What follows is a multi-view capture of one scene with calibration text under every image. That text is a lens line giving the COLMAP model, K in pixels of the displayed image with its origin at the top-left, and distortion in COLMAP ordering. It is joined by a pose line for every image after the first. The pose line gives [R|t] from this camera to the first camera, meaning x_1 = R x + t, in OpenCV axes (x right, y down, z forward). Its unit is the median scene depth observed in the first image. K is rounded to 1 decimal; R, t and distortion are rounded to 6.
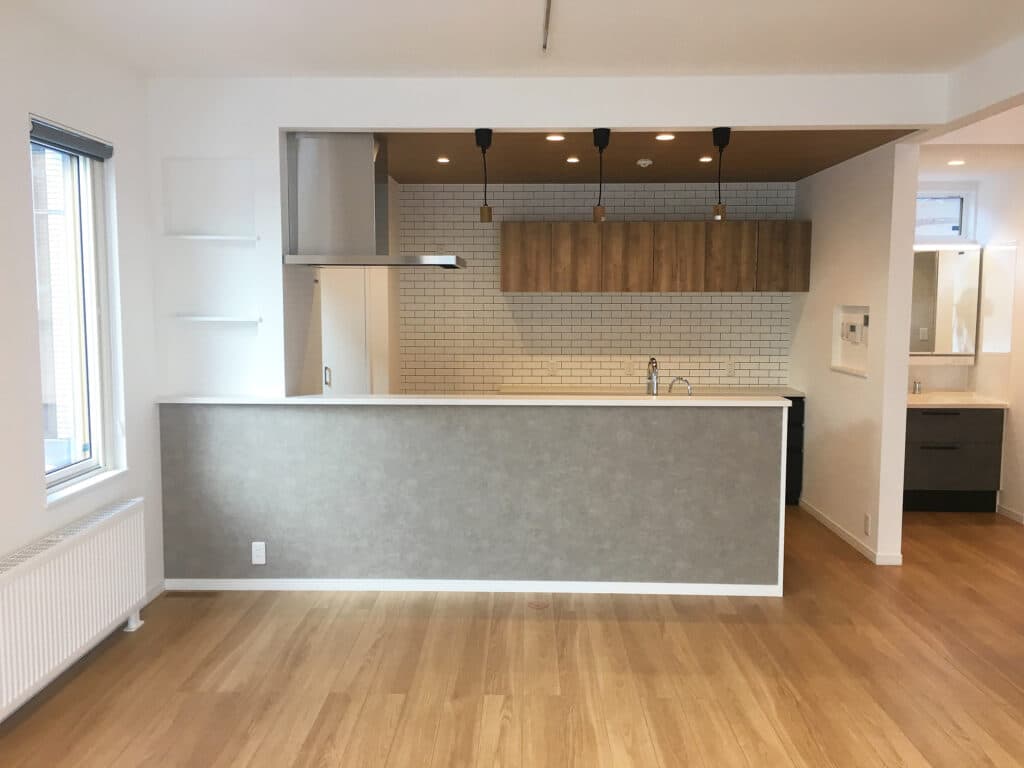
lens RADIAL K [[866.5, 0, 507.0], [0, 866.5, 380.5], [0, 0, 1]] dist [0.081409, -0.102014]
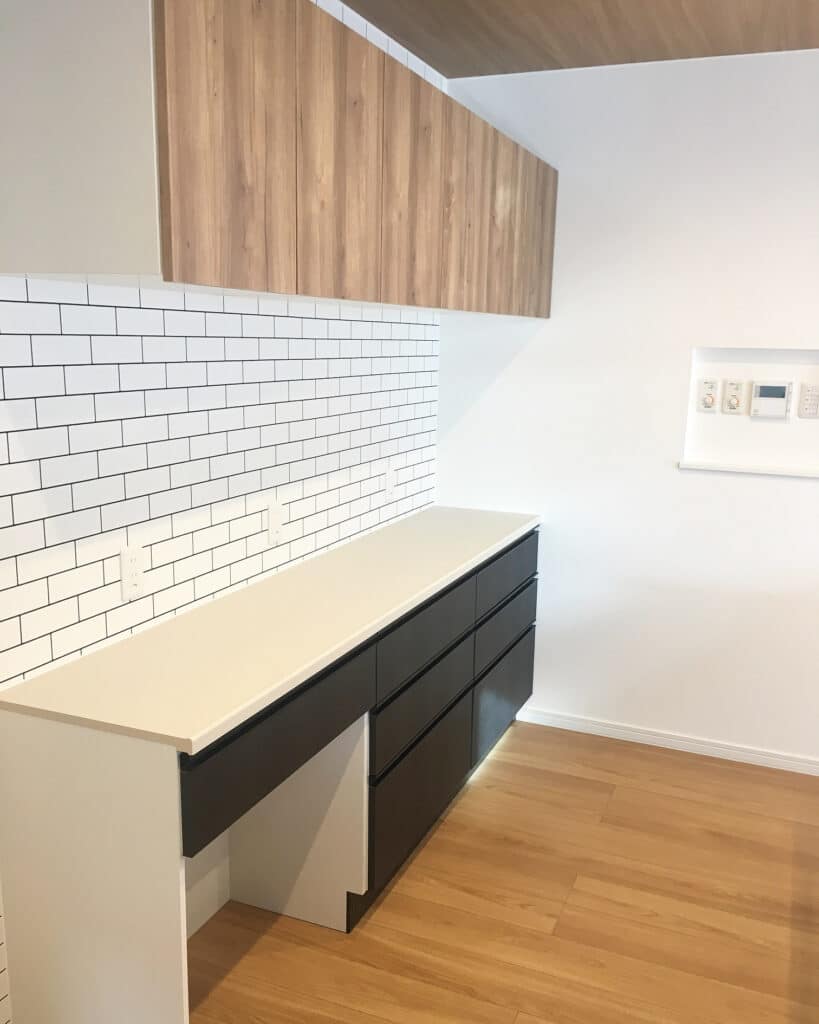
lens RADIAL K [[933.8, 0, 409.1], [0, 933.8, 543.2], [0, 0, 1]] dist [0.006990, 0.004111]
pose [[0.367174, -0.197787, 0.908881, -0.261826], [0.067545, 0.980221, 0.186024, -0.104630], [-0.927697, -0.006912, 0.373271, 1.148438]]
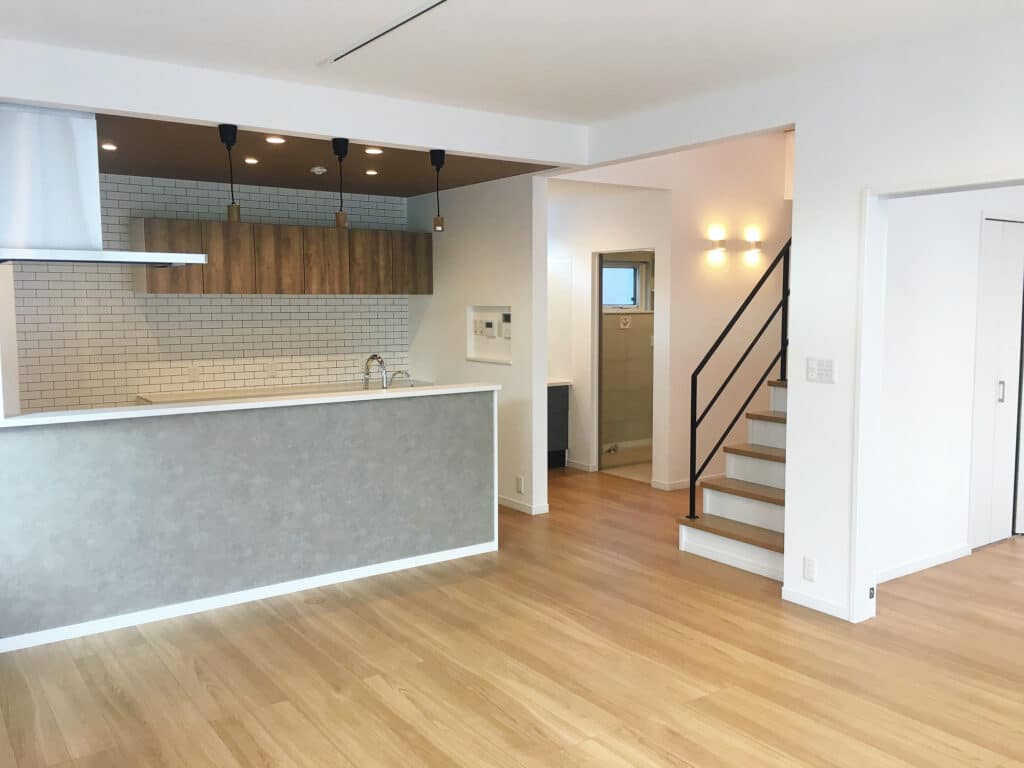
lens RADIAL K [[866.5, 0, 507.0], [0, 866.5, 380.5], [0, 0, 1]] dist [0.081409, -0.102014]
pose [[0.802929, -0.059379, 0.593110, -0.341753], [0.062088, 0.997945, 0.015856, -0.001067], [-0.592832, 0.024094, 0.804966, 0.034868]]
